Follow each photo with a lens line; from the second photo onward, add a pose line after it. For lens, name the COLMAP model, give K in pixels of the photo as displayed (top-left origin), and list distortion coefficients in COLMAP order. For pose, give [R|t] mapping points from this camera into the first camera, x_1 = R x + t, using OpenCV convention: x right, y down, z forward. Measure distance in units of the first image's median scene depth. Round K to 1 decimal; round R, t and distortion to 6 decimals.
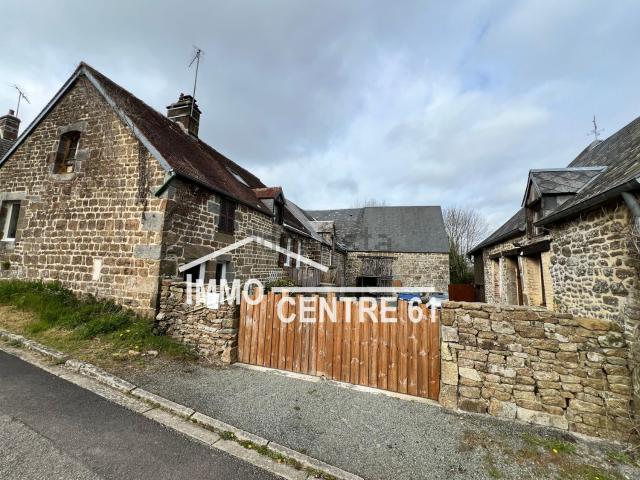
lens RADIAL K [[257.9, 0, 320.0], [0, 257.9, 240.0], [0, 0, 1]] dist [0.000310, 0.000006]
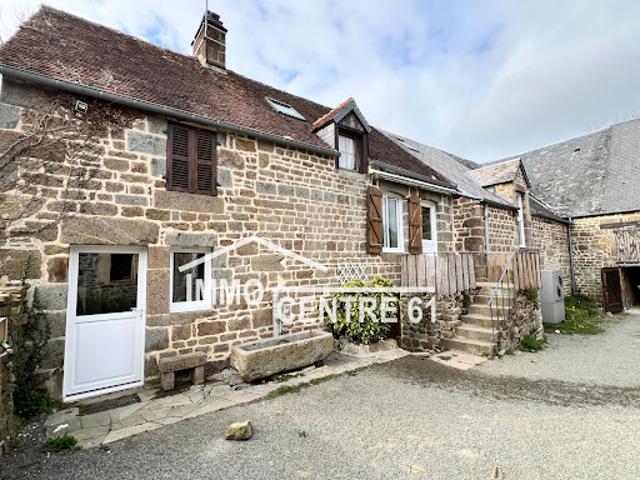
lens RADIAL K [[310.7, 0, 320.0], [0, 310.7, 240.0], [0, 0, 1]] dist [-0.002983, -0.000453]
pose [[0.800177, -0.108594, -0.589851, 0.159836], [0.121298, 0.992450, -0.018164, 0.093057], [0.587370, -0.057014, 0.807308, 0.557189]]
